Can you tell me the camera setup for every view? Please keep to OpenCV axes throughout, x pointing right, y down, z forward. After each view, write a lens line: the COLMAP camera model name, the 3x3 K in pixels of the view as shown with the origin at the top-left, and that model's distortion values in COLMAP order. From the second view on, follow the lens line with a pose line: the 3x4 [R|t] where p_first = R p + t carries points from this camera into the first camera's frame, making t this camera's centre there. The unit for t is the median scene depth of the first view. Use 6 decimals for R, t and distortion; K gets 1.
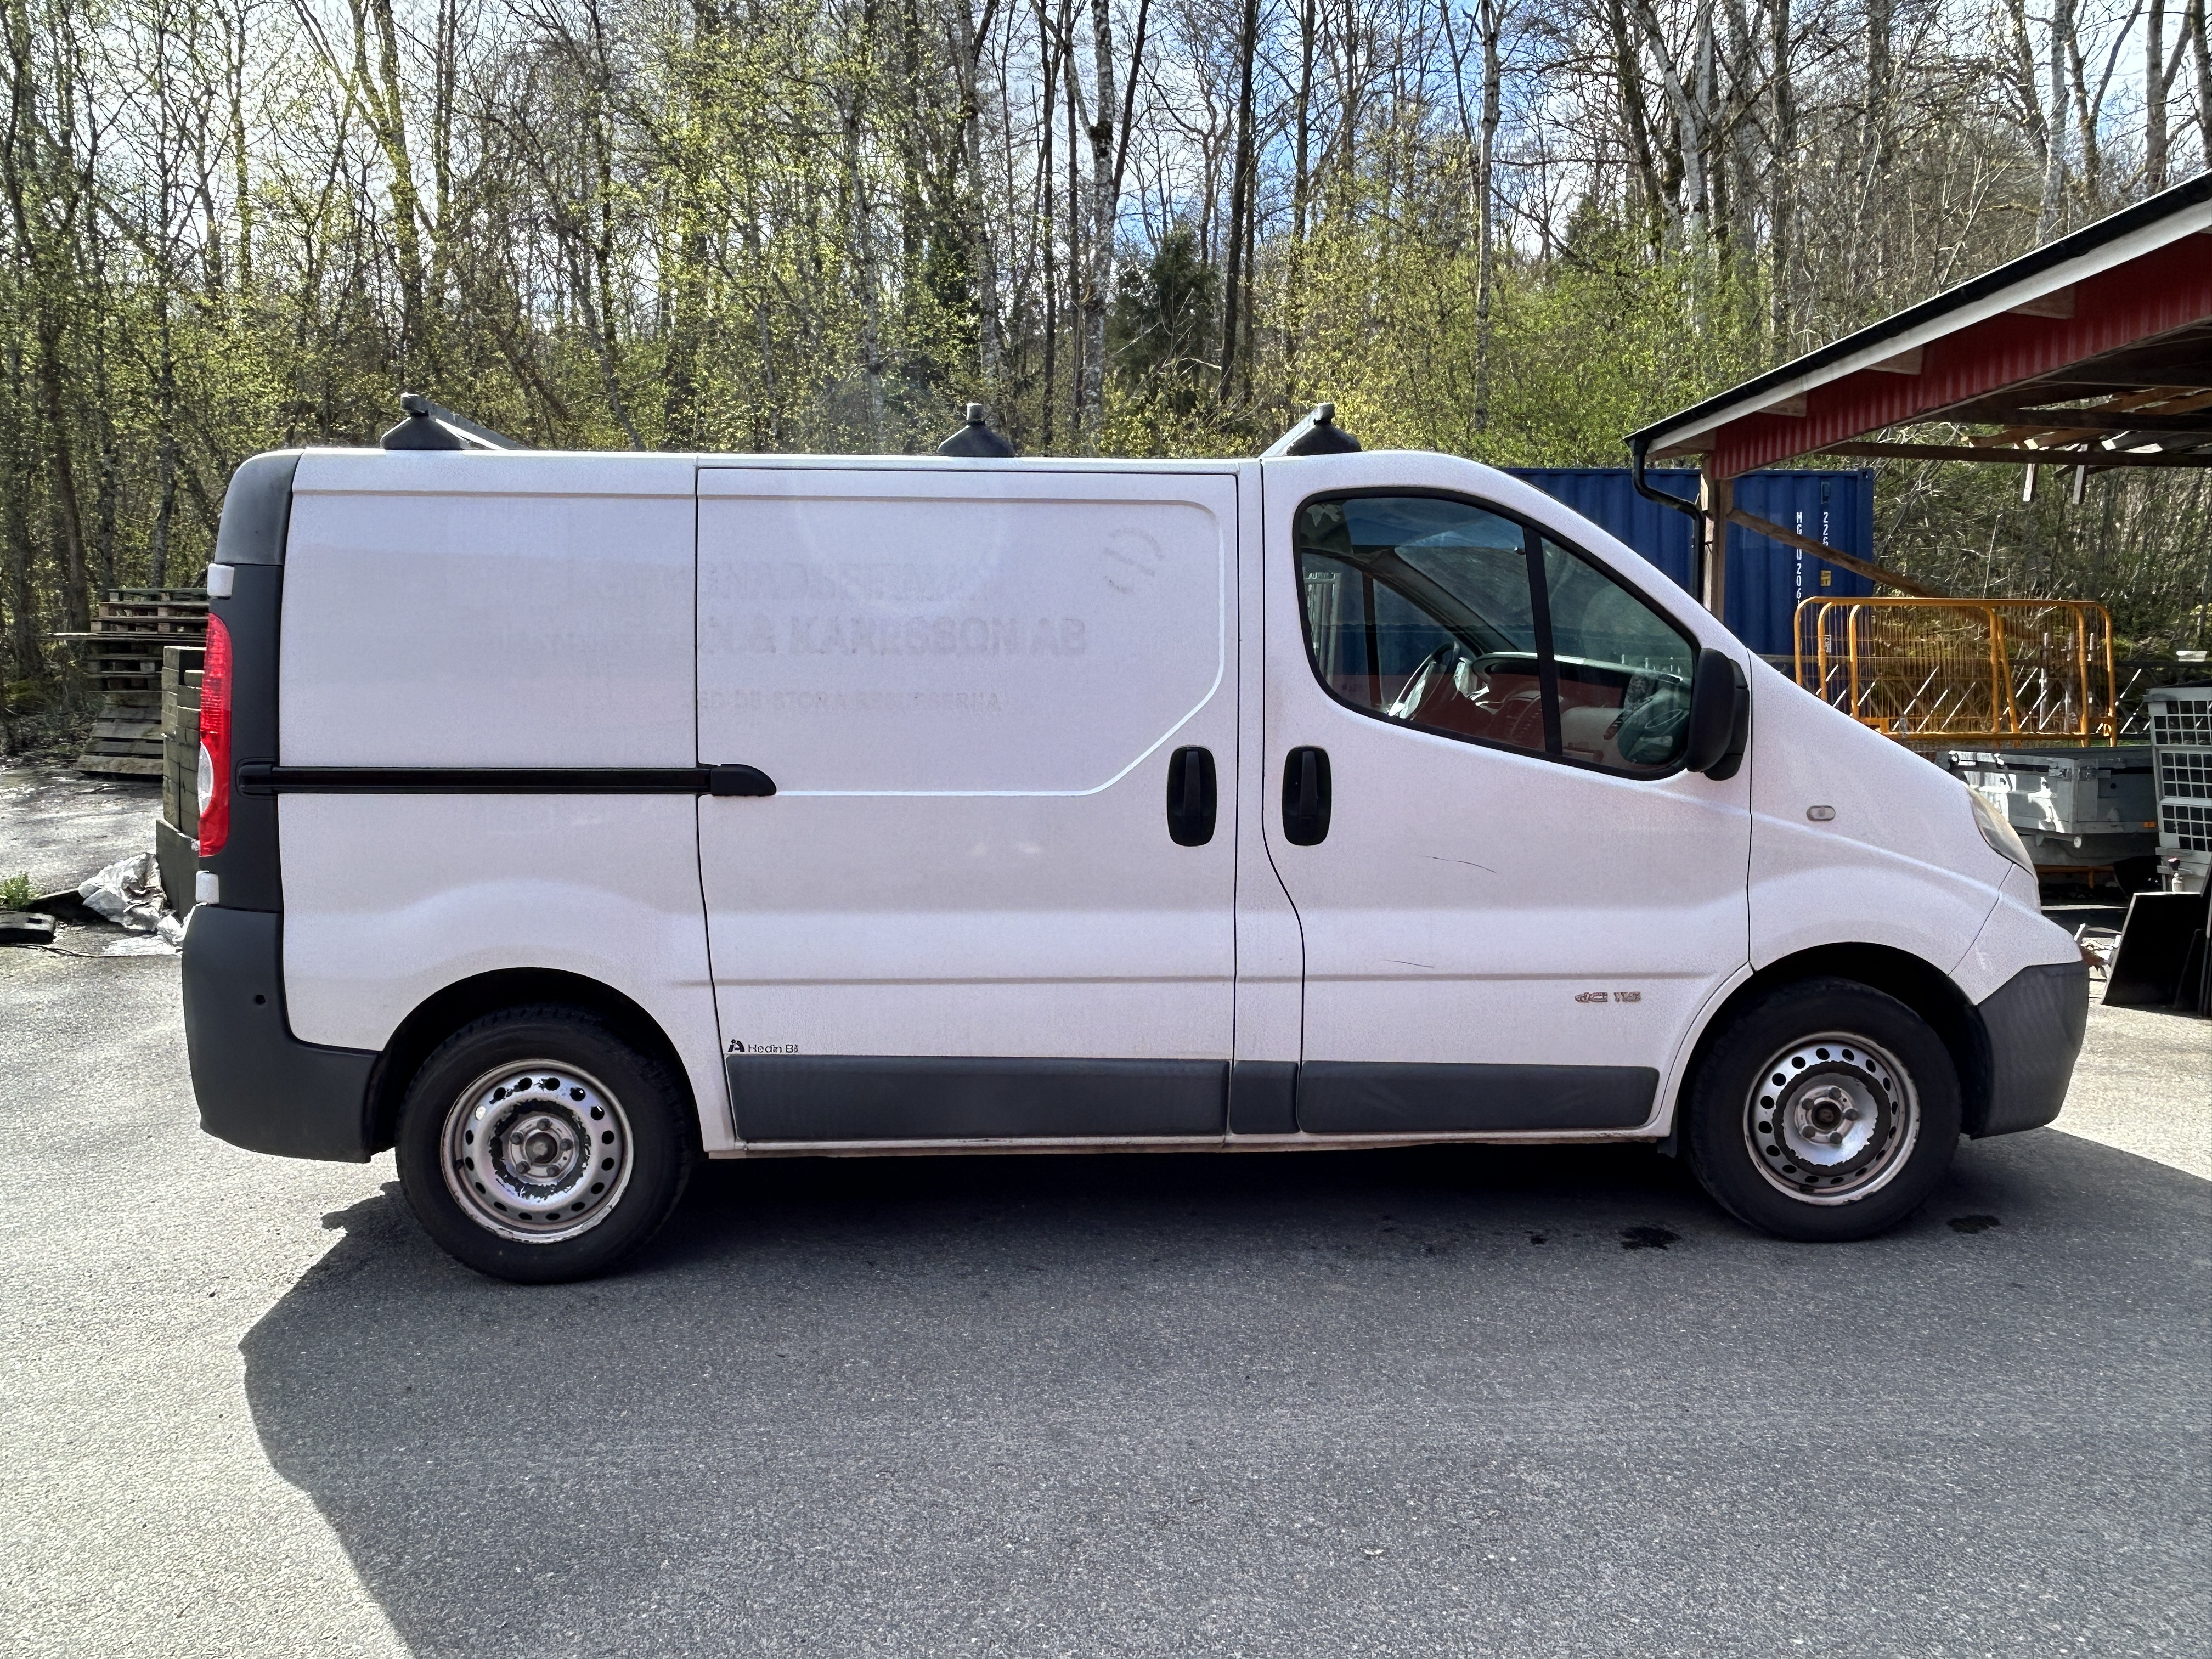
lens RADIAL K [[1575.8, 0, 1106.0], [0, 1575.8, 829.5], [0, 0, 1]] dist [0.024128, -0.064967]
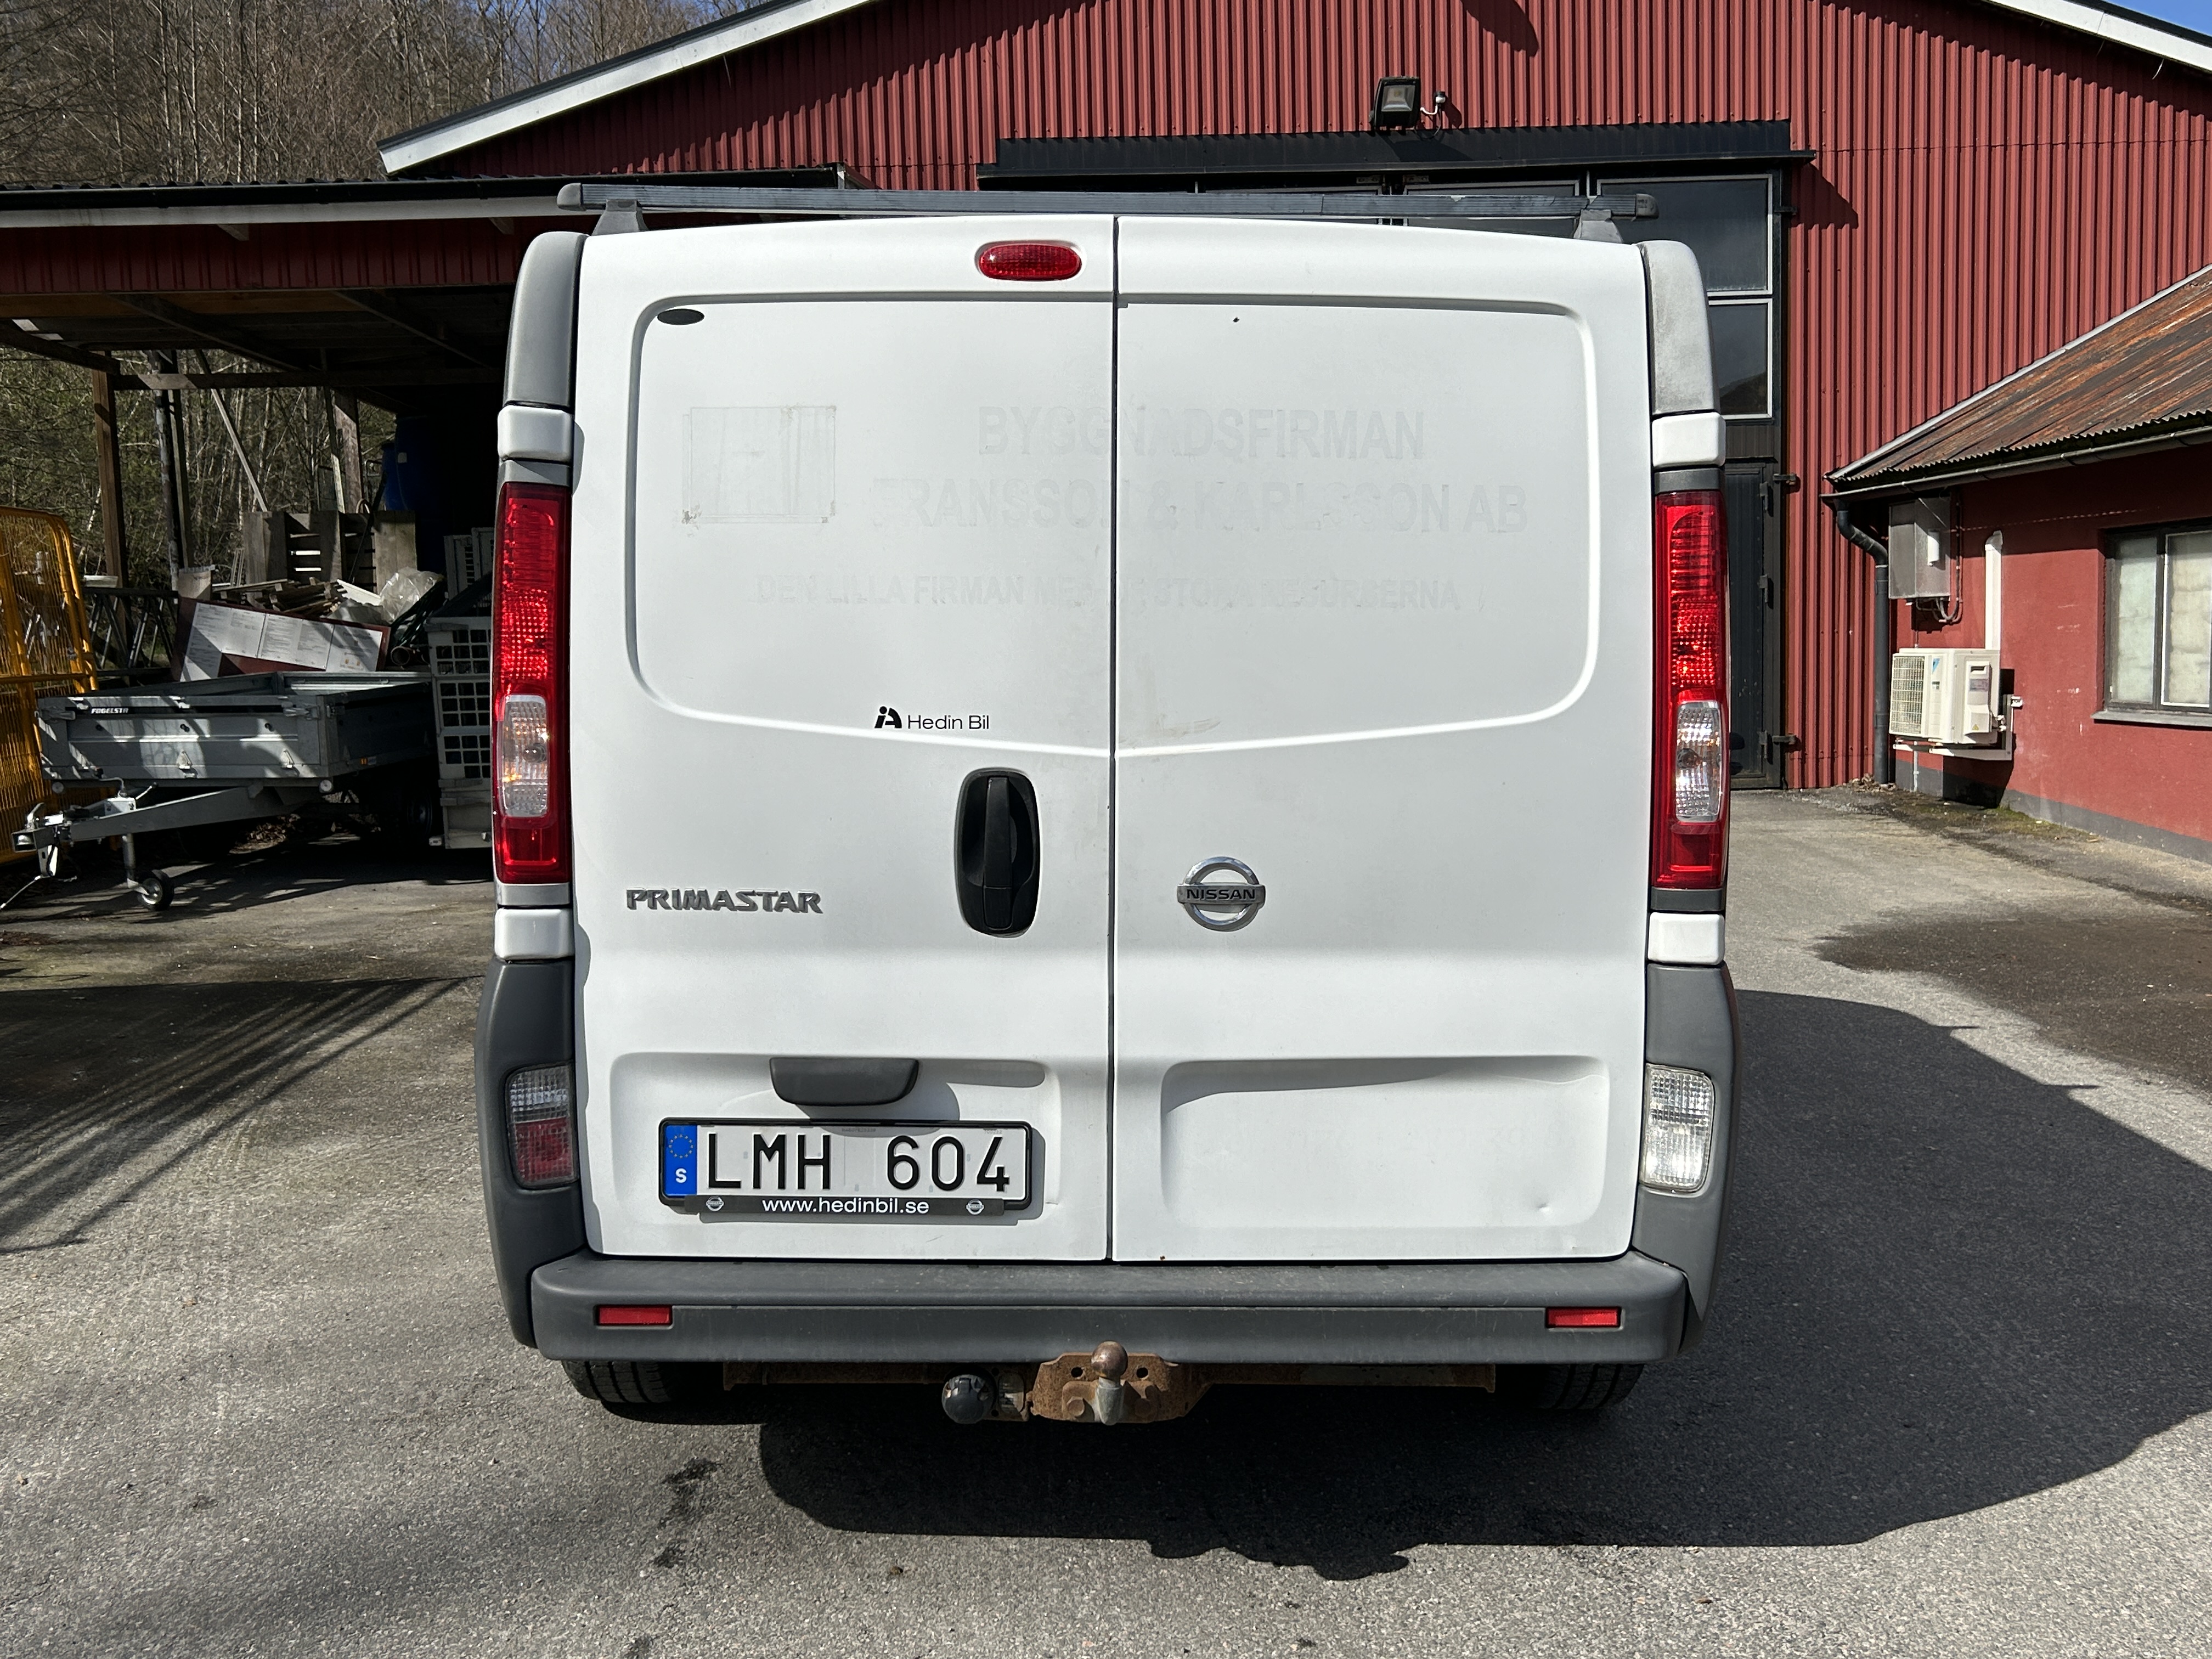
lens RADIAL K [[2051.4, 0, 1106.0], [0, 2051.4, 829.5], [0, 0, 1]] dist [0.049142, 0.000936]
pose [[0.066382, -0.108367, 0.991892, -1.329016], [0.094224, 0.990323, 0.101889, -0.113183], [-0.993335, 0.086696, 0.075950, 1.114478]]
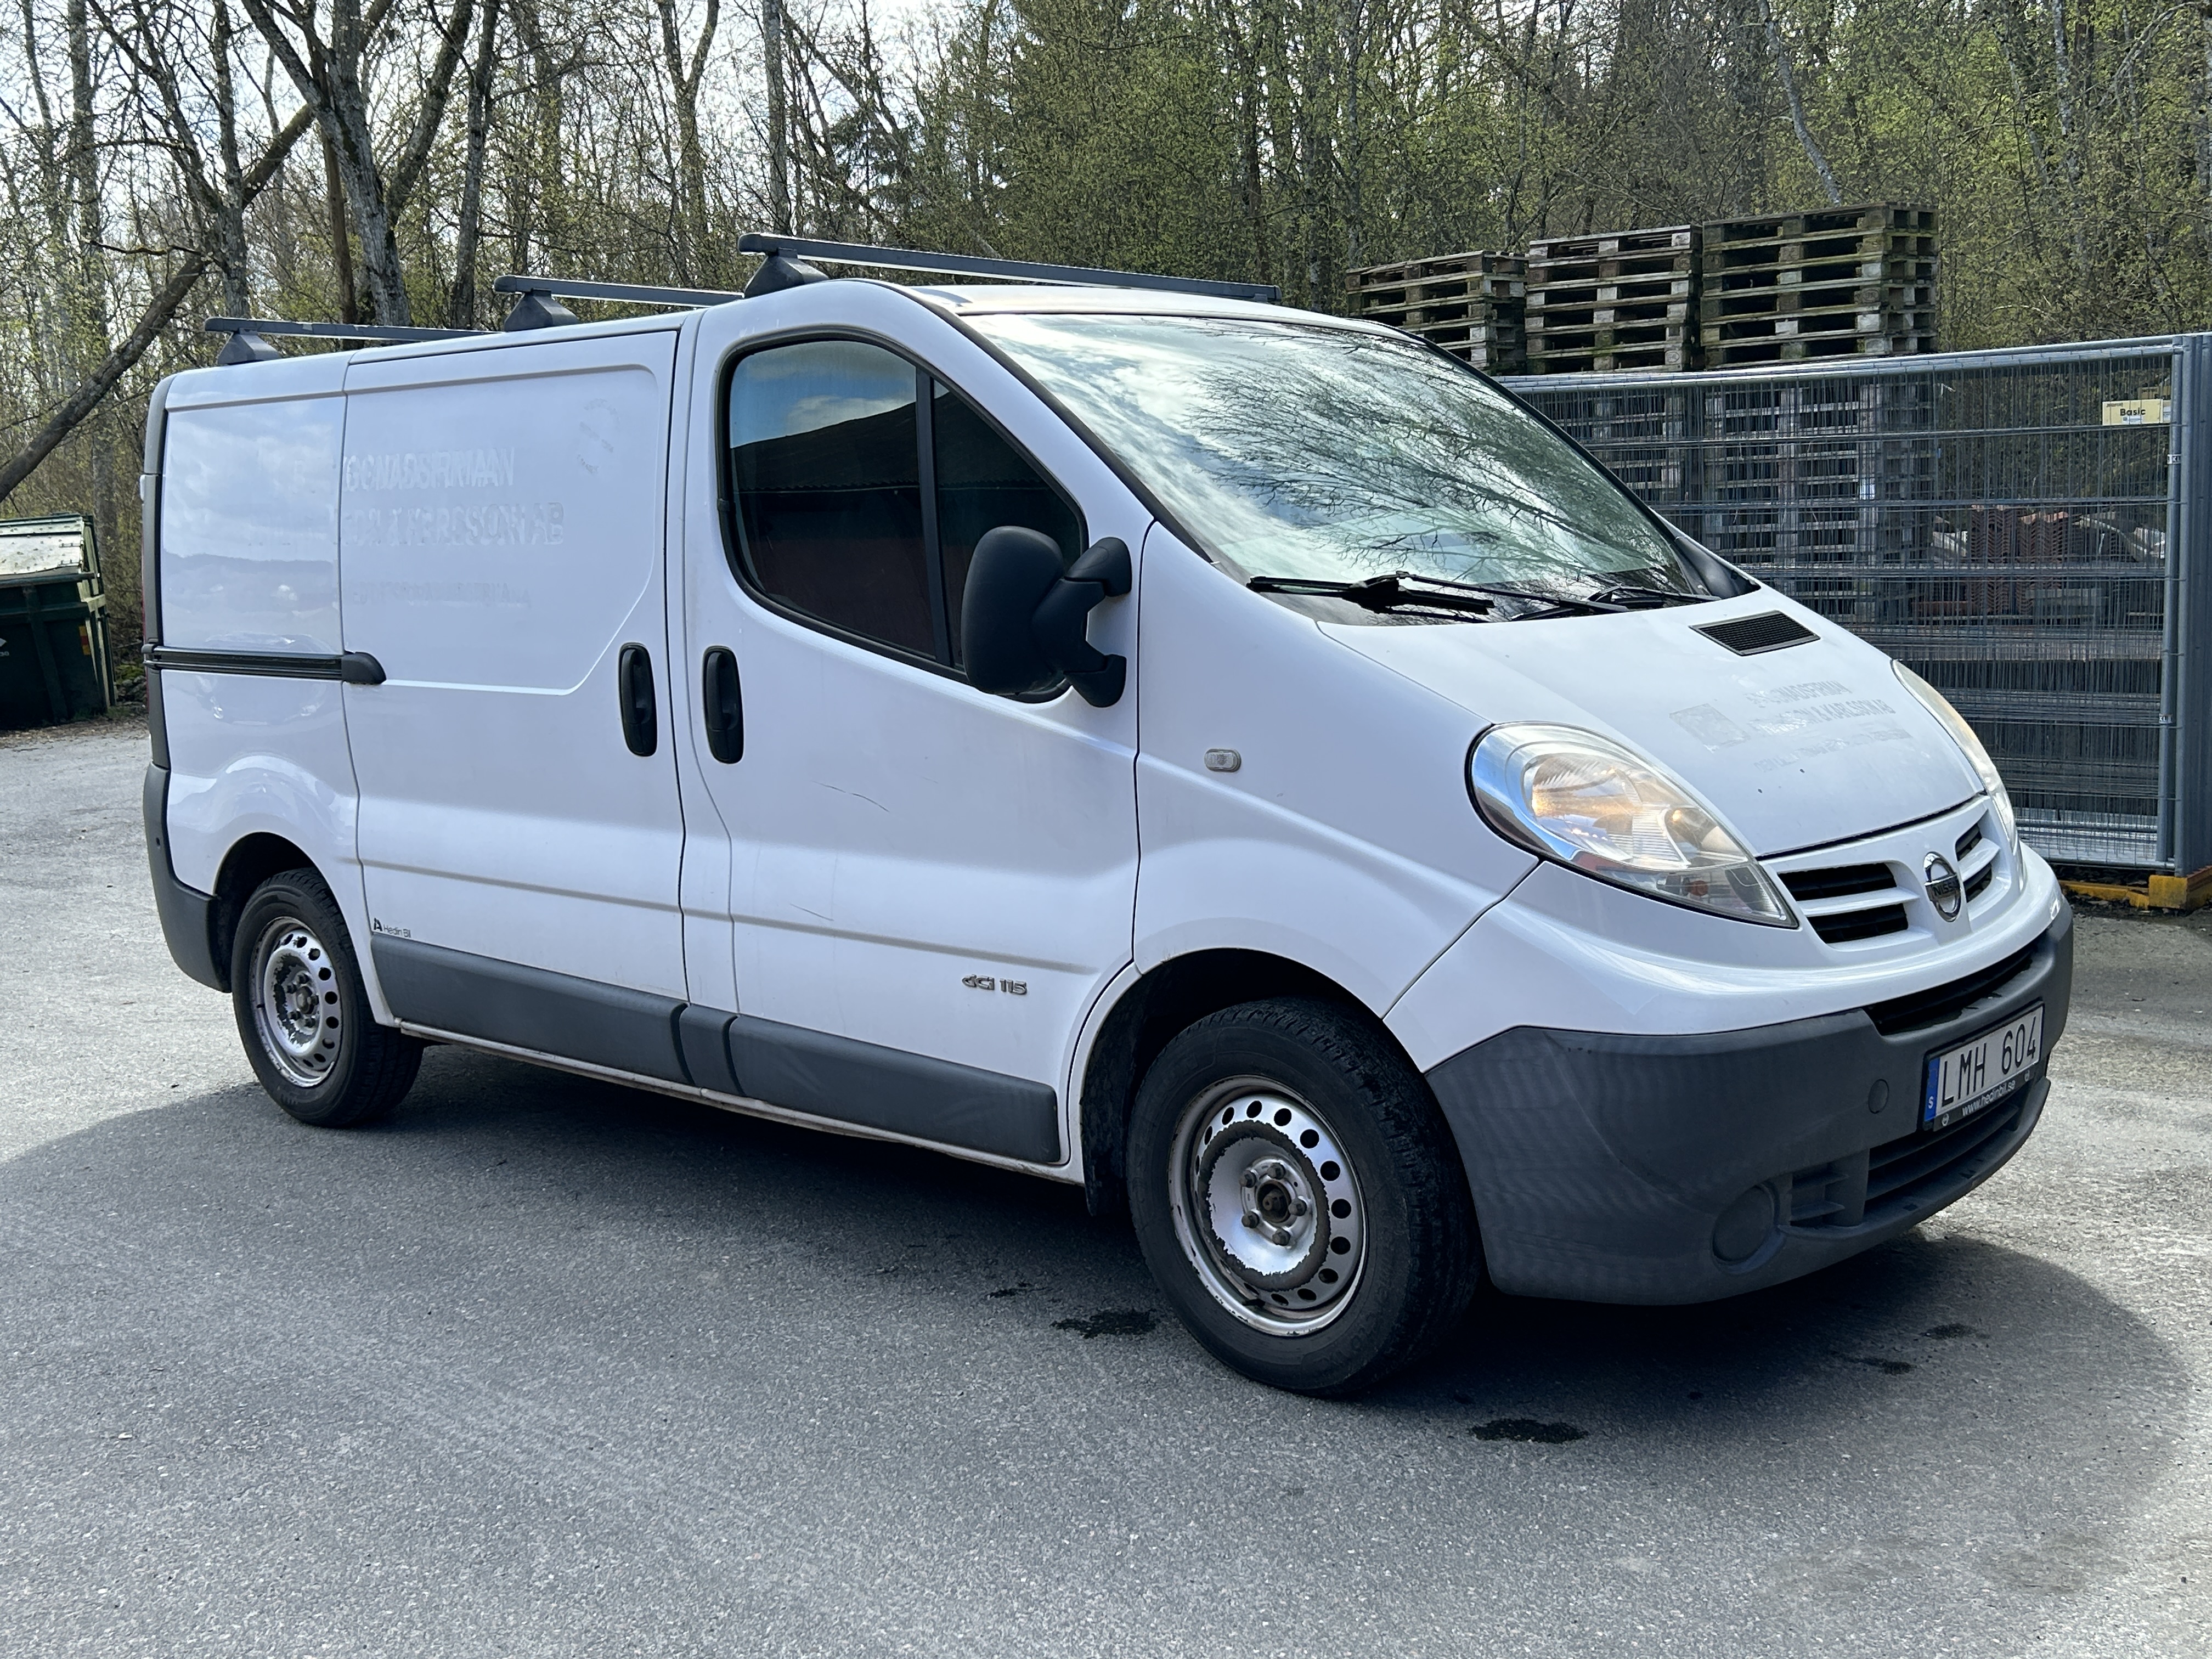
lens RADIAL K [[2282.2, 0, 1106.0], [0, 2282.2, 829.5], [0, 0, 1]] dist [0.167668, -0.521441]
pose [[0.706224, 0.076307, -0.703864, 1.125514], [-0.033078, 0.996645, 0.074859, -0.052921], [0.707215, -0.029585, 0.706379, 0.260036]]
